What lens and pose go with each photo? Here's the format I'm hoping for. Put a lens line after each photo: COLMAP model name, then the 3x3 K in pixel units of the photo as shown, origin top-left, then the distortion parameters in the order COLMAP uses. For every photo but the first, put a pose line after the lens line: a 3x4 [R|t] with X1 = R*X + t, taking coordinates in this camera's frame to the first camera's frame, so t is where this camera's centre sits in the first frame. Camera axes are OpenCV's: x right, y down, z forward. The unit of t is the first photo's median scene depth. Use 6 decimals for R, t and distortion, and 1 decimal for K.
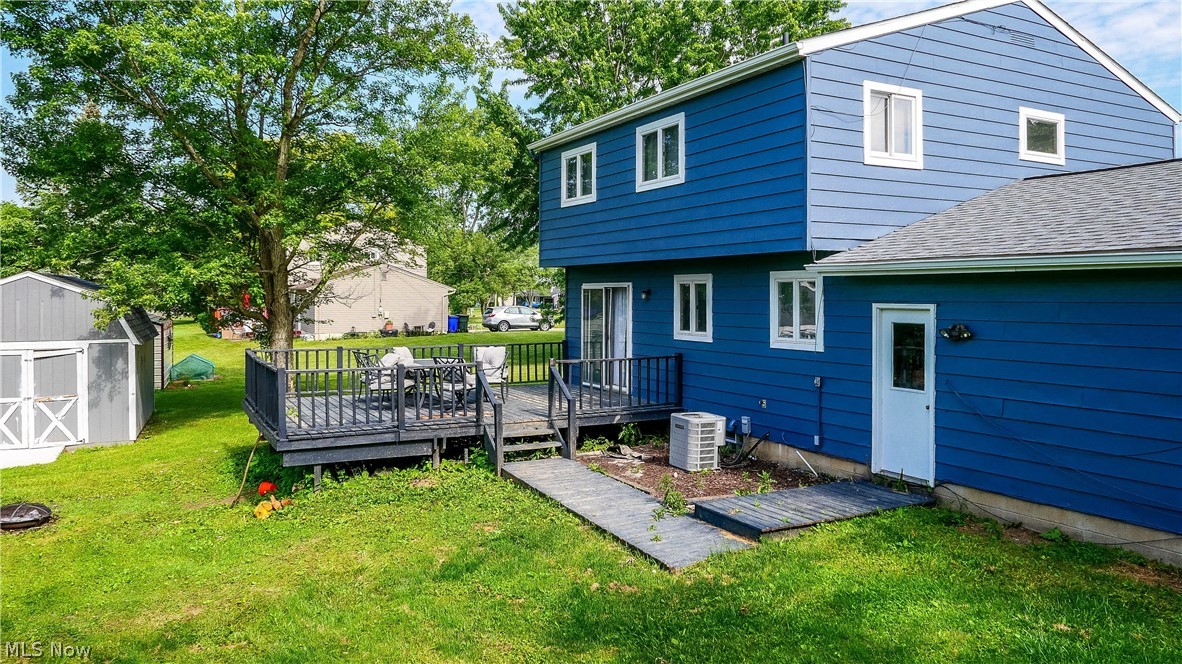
lens RADIAL K [[813.7, 0, 594.1], [0, 813.7, 296.5], [0, 0, 1]] dist [-0.027128, 0.002325]
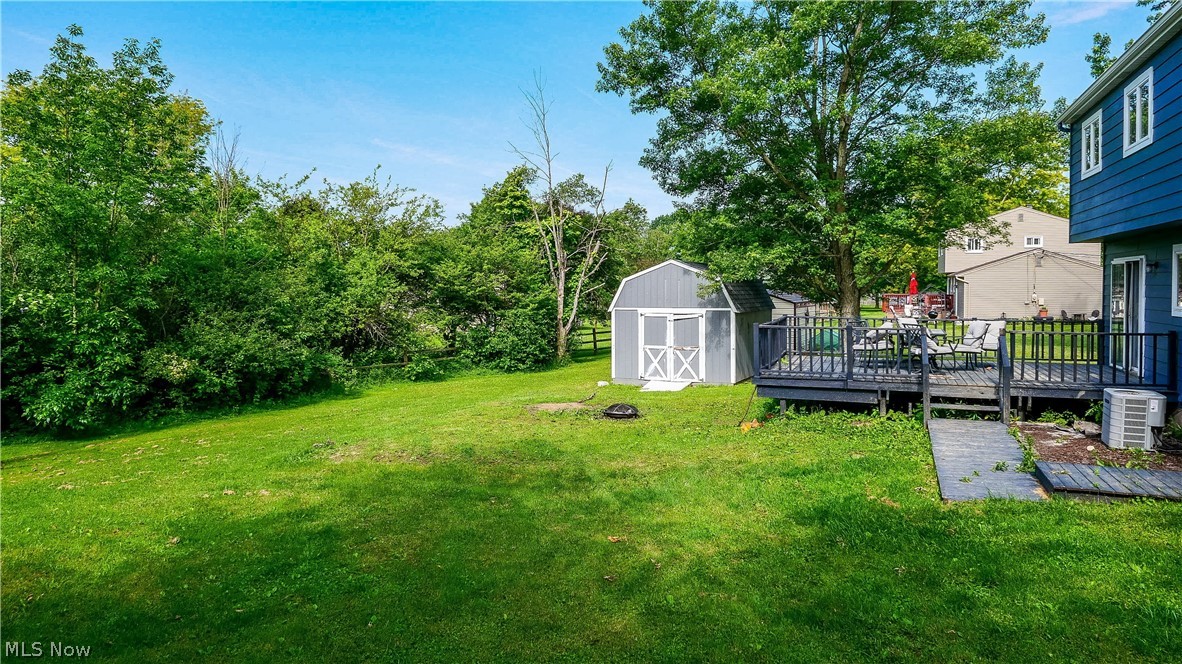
lens RADIAL K [[767.7, 0, 593.2], [0, 767.7, 309.9], [0, 0, 1]] dist [-0.042167, 0.001779]
pose [[0.661802, 0.023168, -0.749321, 0.309371], [-0.000628, 0.999539, 0.030350, 0.022285], [0.749679, -0.019615, 0.661511, -0.032455]]
